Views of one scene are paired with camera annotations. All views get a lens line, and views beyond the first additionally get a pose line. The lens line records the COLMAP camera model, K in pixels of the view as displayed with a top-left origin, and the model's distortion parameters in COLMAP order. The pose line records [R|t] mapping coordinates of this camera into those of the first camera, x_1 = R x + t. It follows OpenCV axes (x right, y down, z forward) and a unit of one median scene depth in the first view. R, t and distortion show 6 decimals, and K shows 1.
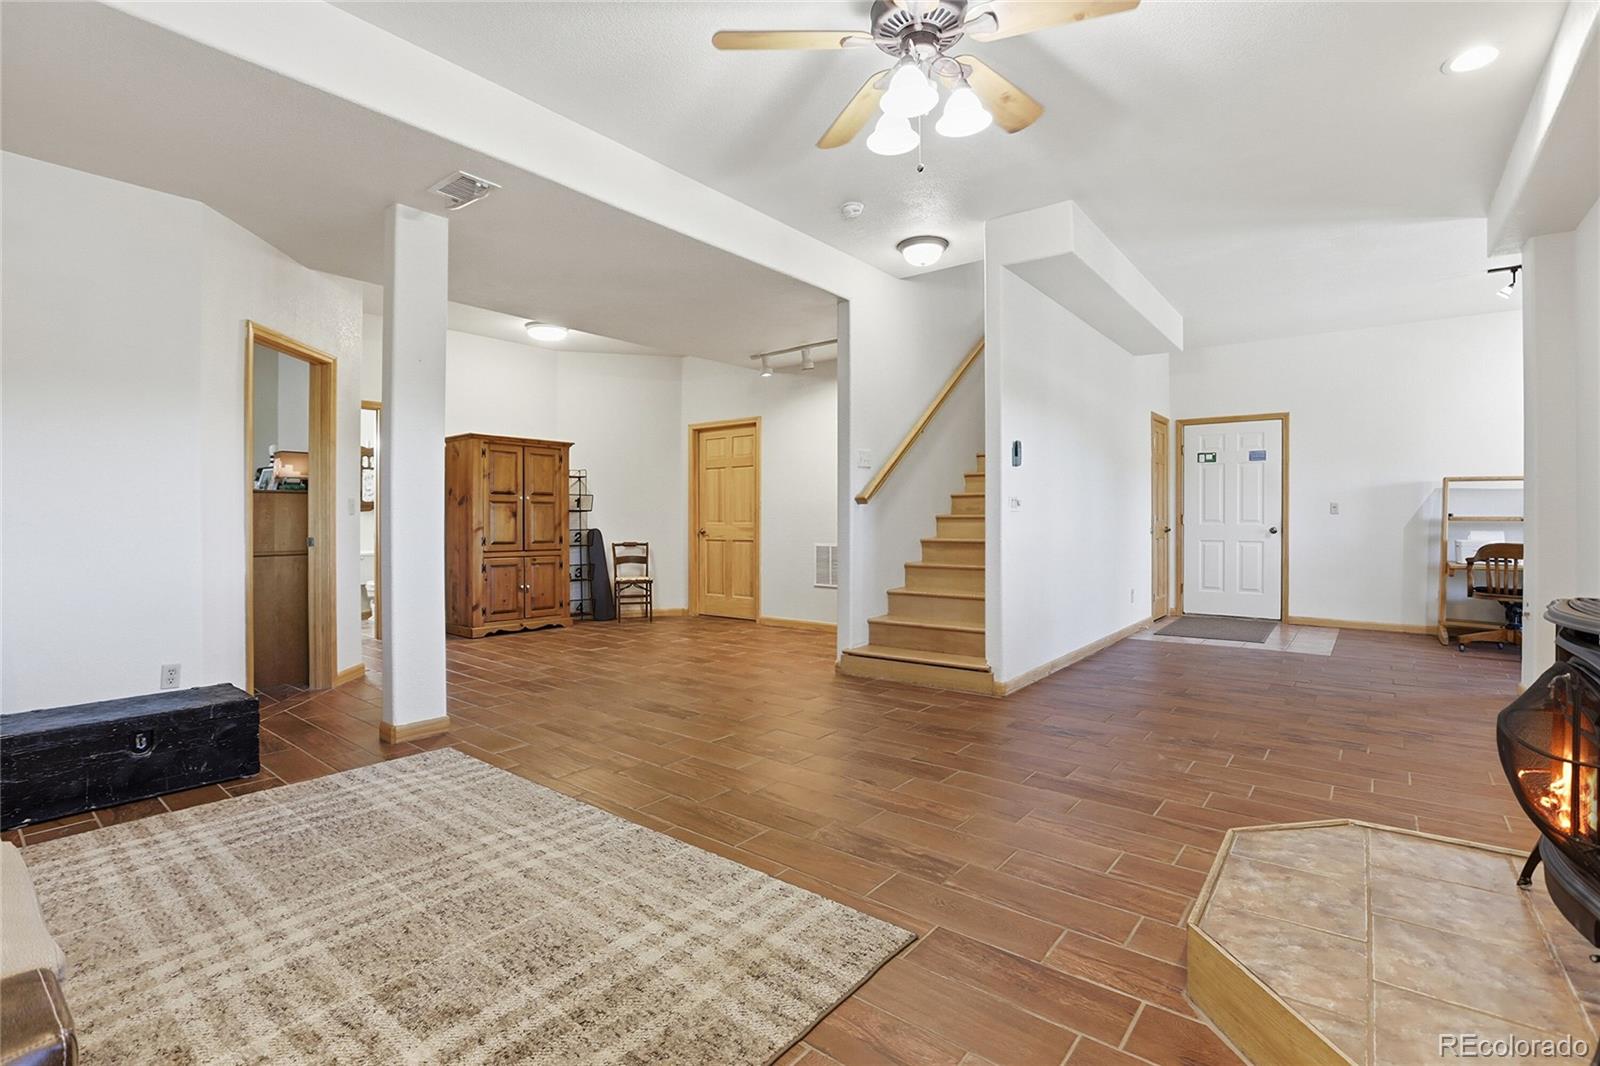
lens RADIAL K [[741.7, 0, 765.7], [0, 741.7, 530.9], [0, 0, 1]] dist [-0.040176, 0.001618]
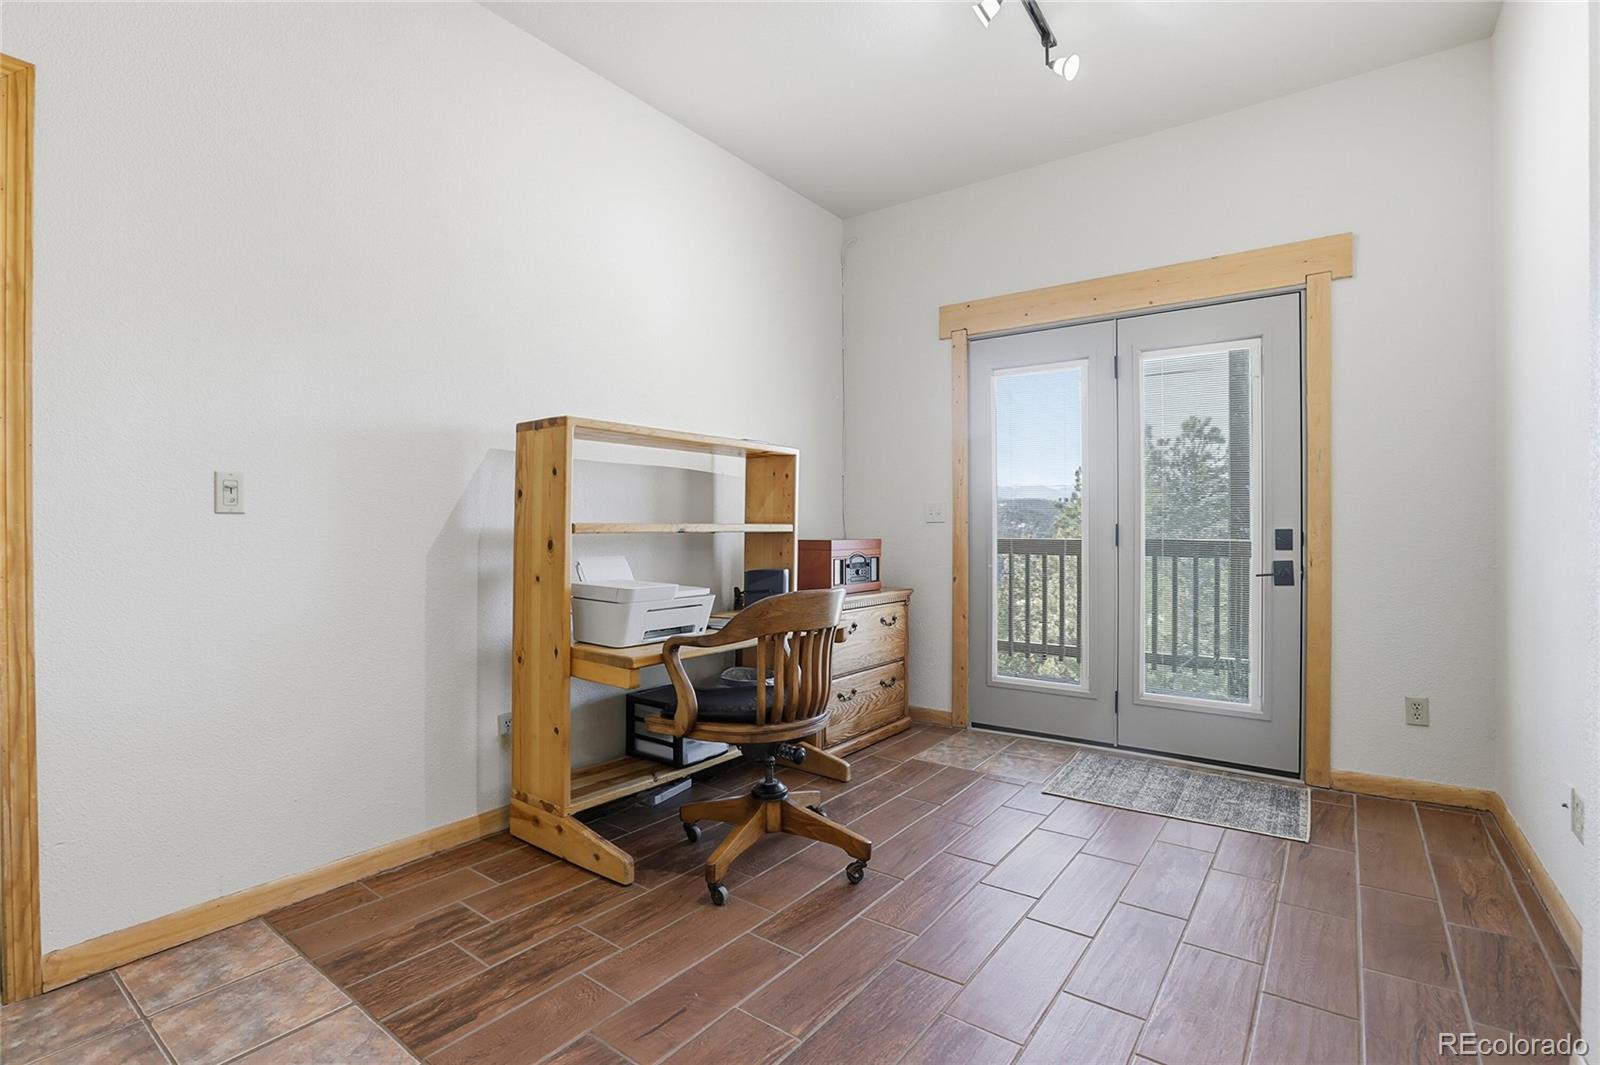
lens RADIAL K [[741.7, 0, 798.3], [0, 741.7, 525.5], [0, 0, 1]] dist [-0.040176, 0.001618]
pose [[-0.055519, -0.002814, 0.998454, 0.525958], [0.011392, 0.999929, 0.003452, -0.018162], [-0.998393, 0.011566, -0.055483, 0.847727]]
